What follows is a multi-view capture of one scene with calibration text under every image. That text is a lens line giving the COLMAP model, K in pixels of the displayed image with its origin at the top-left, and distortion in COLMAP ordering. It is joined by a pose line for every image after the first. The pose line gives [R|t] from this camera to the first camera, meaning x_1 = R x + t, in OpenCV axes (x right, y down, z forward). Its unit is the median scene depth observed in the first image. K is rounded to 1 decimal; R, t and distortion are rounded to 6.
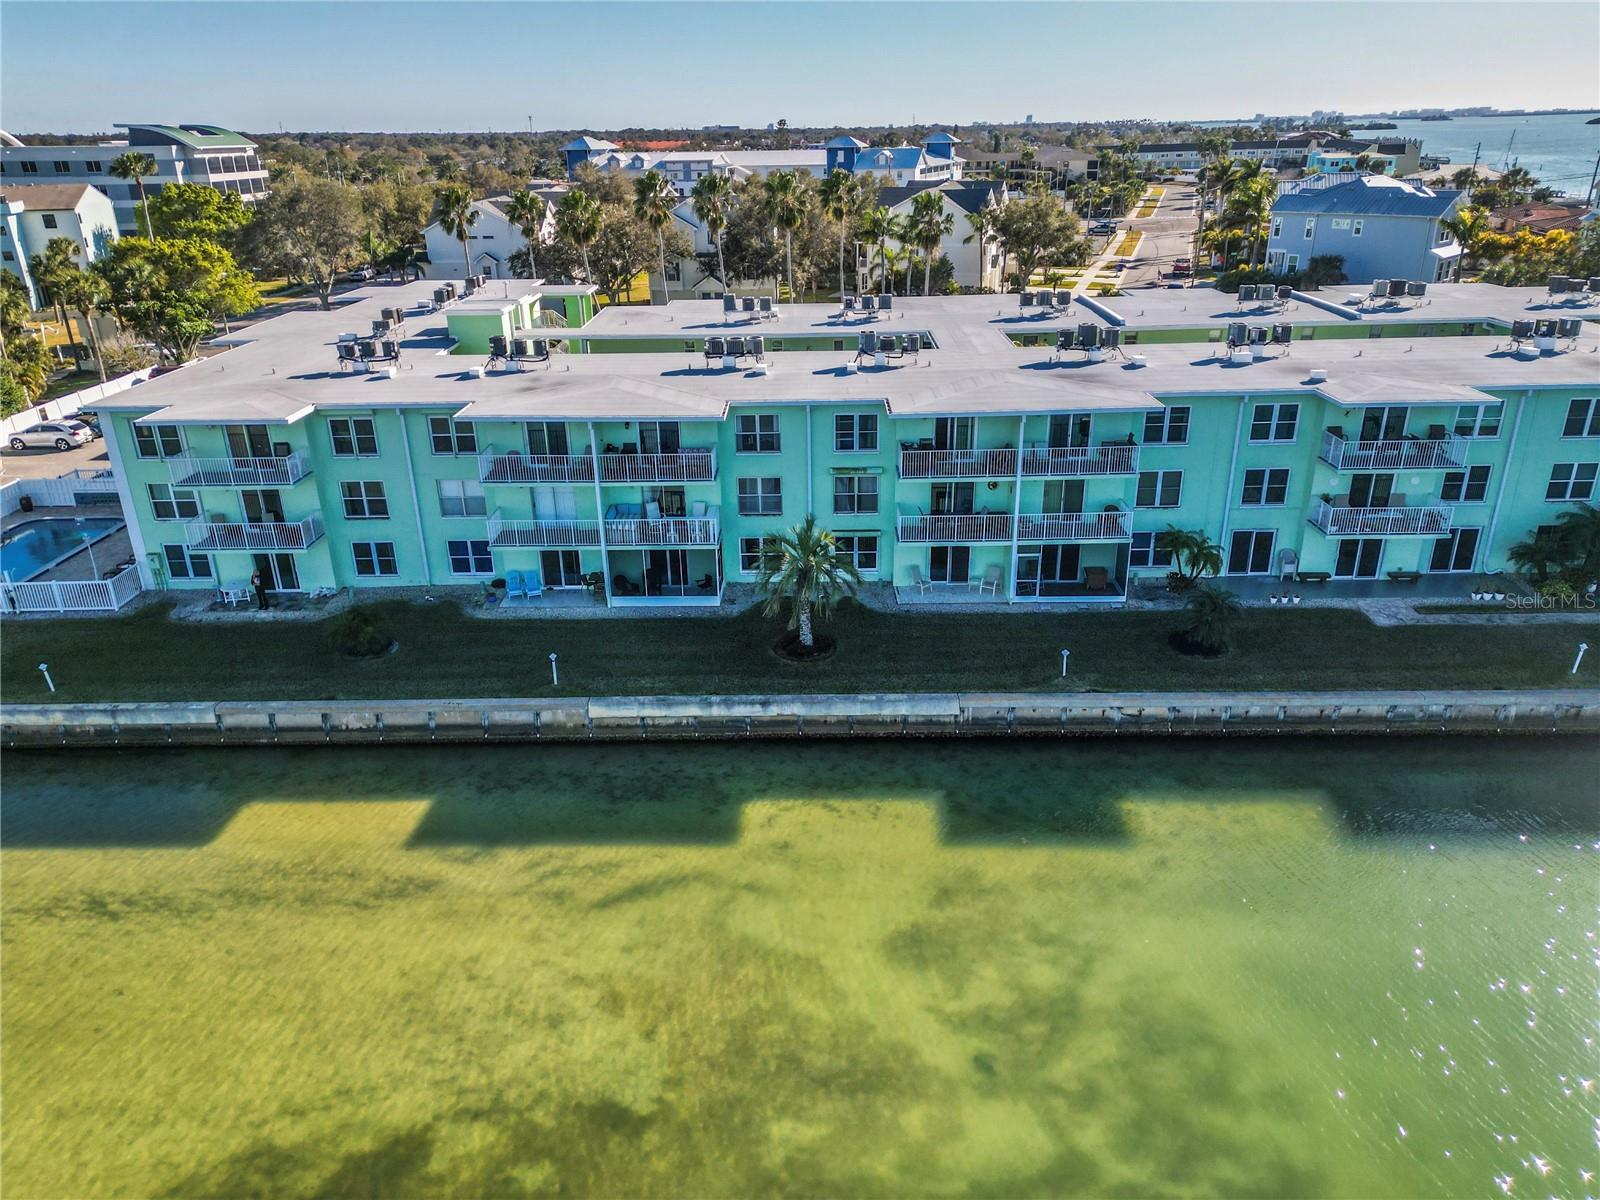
lens RADIAL K [[1116.0, 0, 793.7], [0, 1116.0, 601.2], [0, 0, 1]] dist [0.090359, -0.091501]
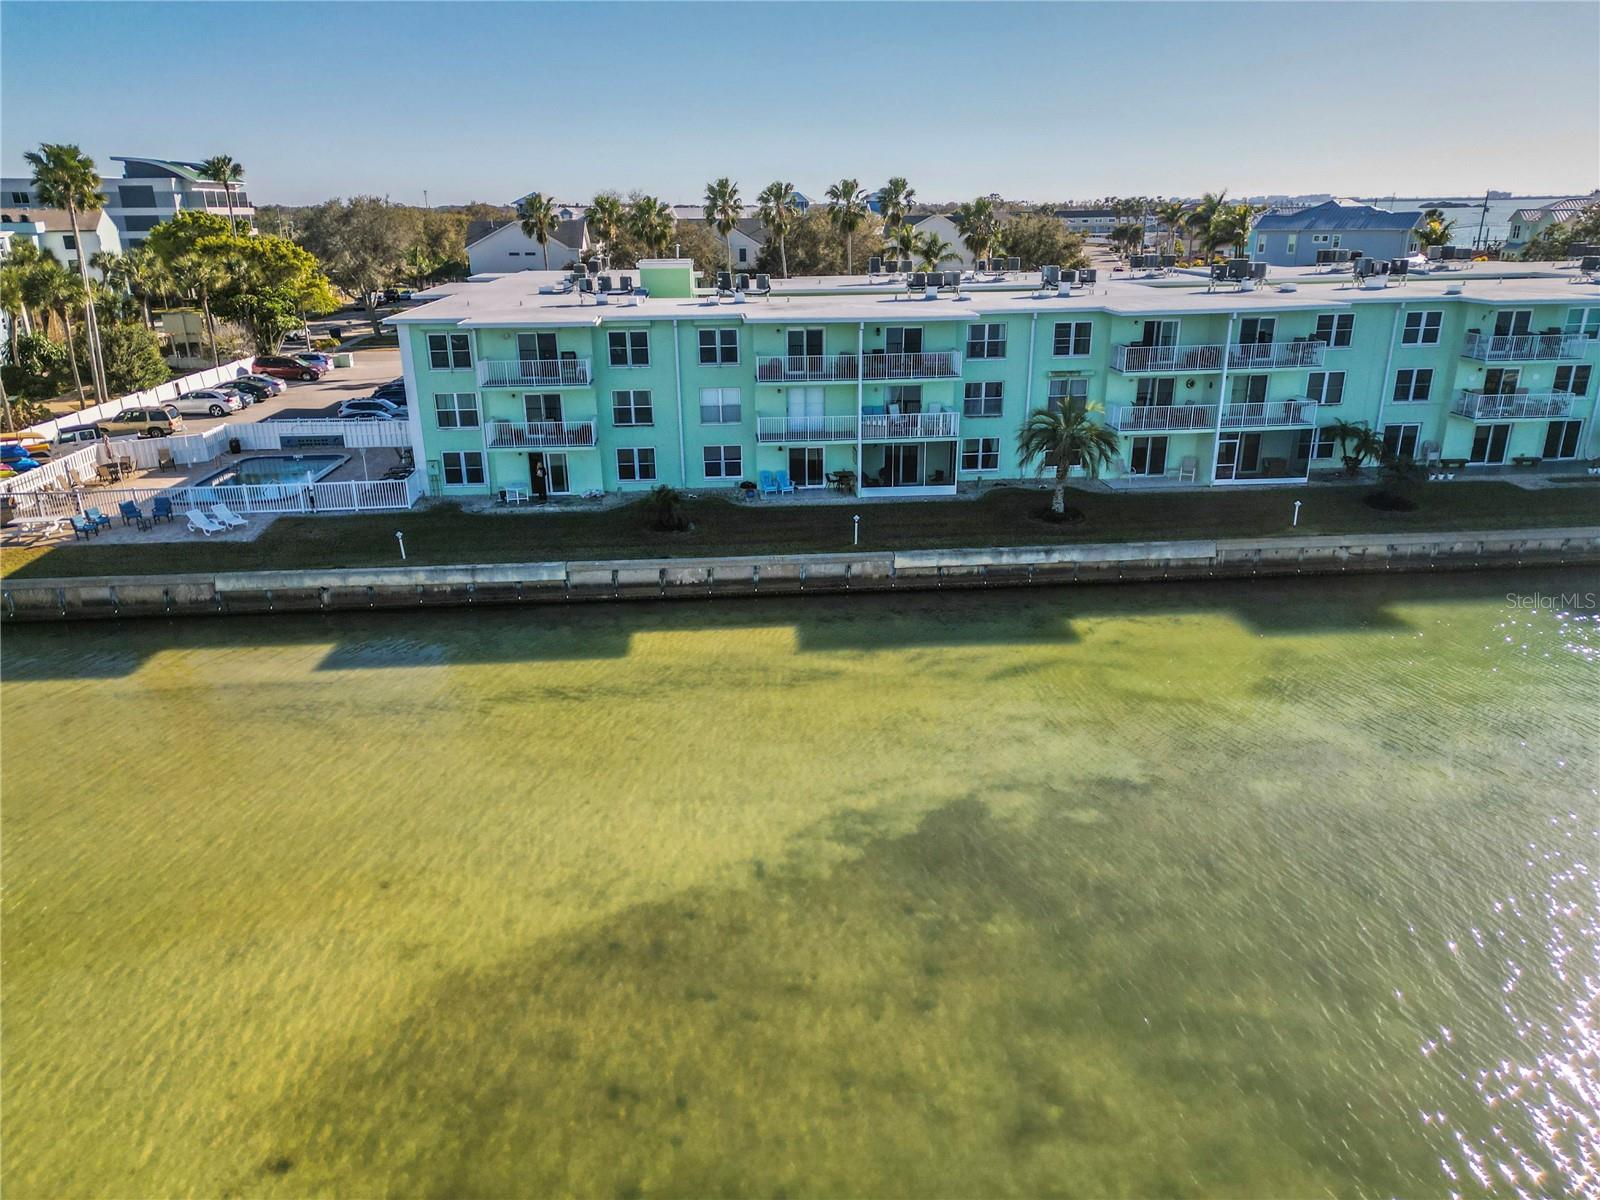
lens RADIAL K [[1116.0, 0, 793.7], [0, 1116.0, 601.2], [0, 0, 1]] dist [0.090359, -0.091501]
pose [[0.995562, -0.023915, 0.091019, -0.329240], [0.029468, 0.997754, -0.060159, 0.171749], [-0.089376, 0.062574, 0.994030, -0.096854]]
